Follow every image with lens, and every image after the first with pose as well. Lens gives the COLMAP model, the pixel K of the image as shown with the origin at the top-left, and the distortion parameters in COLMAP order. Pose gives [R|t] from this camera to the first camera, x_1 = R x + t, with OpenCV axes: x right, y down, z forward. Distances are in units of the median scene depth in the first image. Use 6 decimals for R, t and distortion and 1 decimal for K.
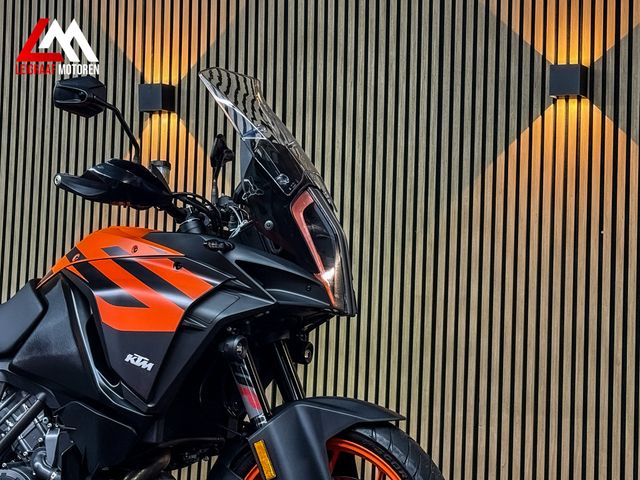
lens RADIAL K [[1351.3, 0, 320.0], [0, 1351.3, 240.0], [0, 0, 1]] dist [0.122684, 0.091100]
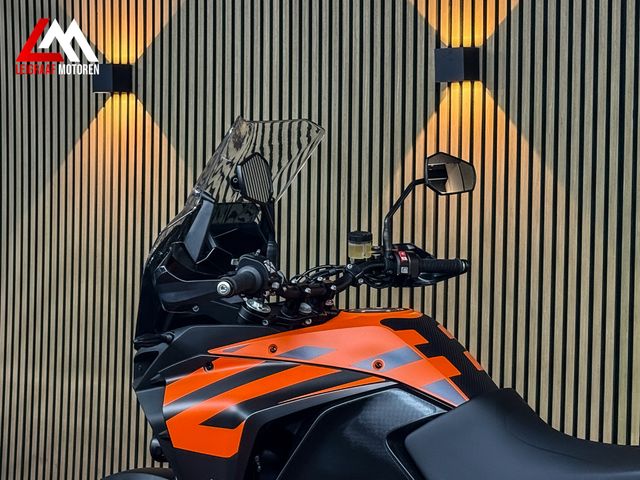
lens RADIAL K [[1389.8, 0, 320.0], [0, 1389.8, 240.0], [0, 0, 1]] dist [0.127792, 0.134028]
pose [[0.981689, -0.013889, -0.189985, -0.050943], [0.036091, 0.992836, 0.113907, -0.114241], [0.187042, -0.118678, 0.975157, 0.185263]]
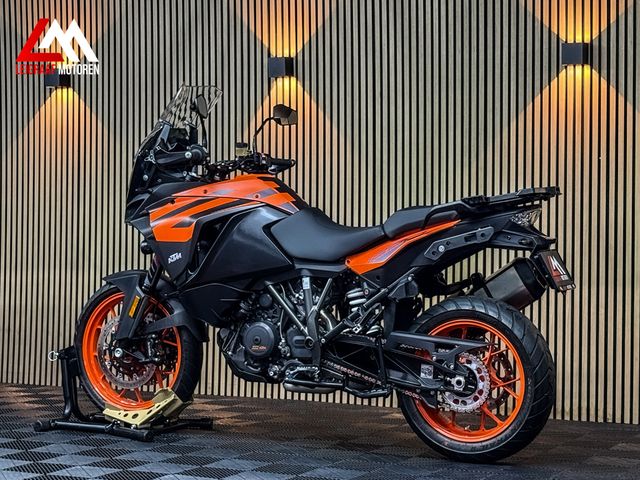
lens RADIAL K [[1389.8, 0, 320.0], [0, 1389.8, 240.0], [0, 0, 1]] dist [0.127792, 0.134028]
pose [[0.998767, -0.031450, -0.038404, -0.036043], [0.034722, 0.995538, 0.087743, -0.060618], [0.035473, -0.088969, 0.995403, -0.503567]]
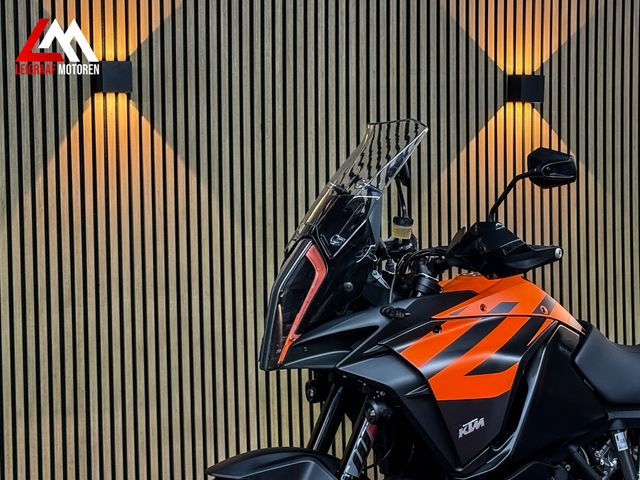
lens RADIAL K [[1389.8, 0, 320.0], [0, 1389.8, 240.0], [0, 0, 1]] dist [0.127792, 0.134028]
pose [[0.670176, -0.068009, 0.739080, -0.814773], [-0.014110, 0.994446, 0.104303, -0.111263], [-0.742068, -0.080330, 0.665494, 0.342785]]
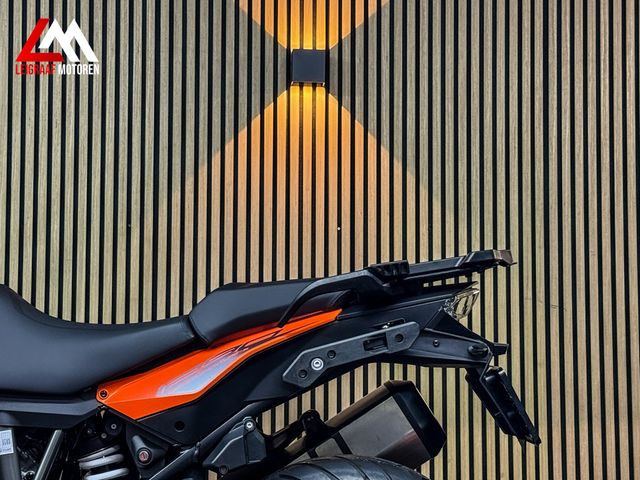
lens RADIAL K [[1389.8, 0, 320.0], [0, 1389.8, 240.0], [0, 0, 1]] dist [0.127792, 0.134028]
pose [[0.881517, 0.005022, 0.472125, -0.264631], [-0.007730, 0.999963, 0.003796, -0.001603], [-0.472089, -0.006996, 0.881523, 0.151726]]
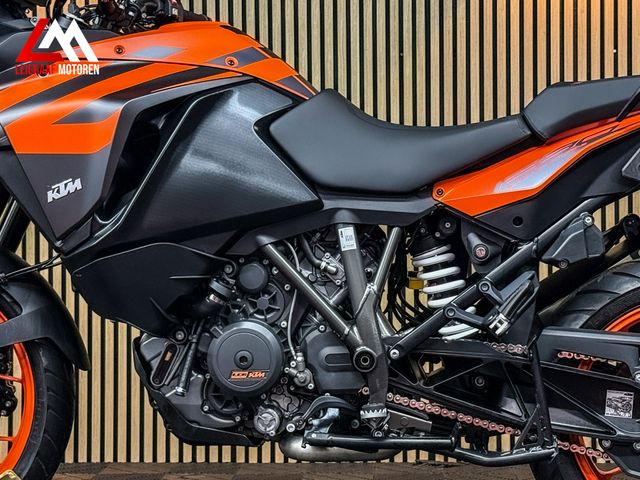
lens RADIAL K [[1389.8, 0, 320.0], [0, 1389.8, 240.0], [0, 0, 1]] dist [0.127792, 0.134028]
pose [[0.931563, -0.047456, 0.360469, -0.333053], [0.015844, 0.995802, 0.090153, 0.033442], [-0.363234, -0.078272, 0.928404, 0.177756]]
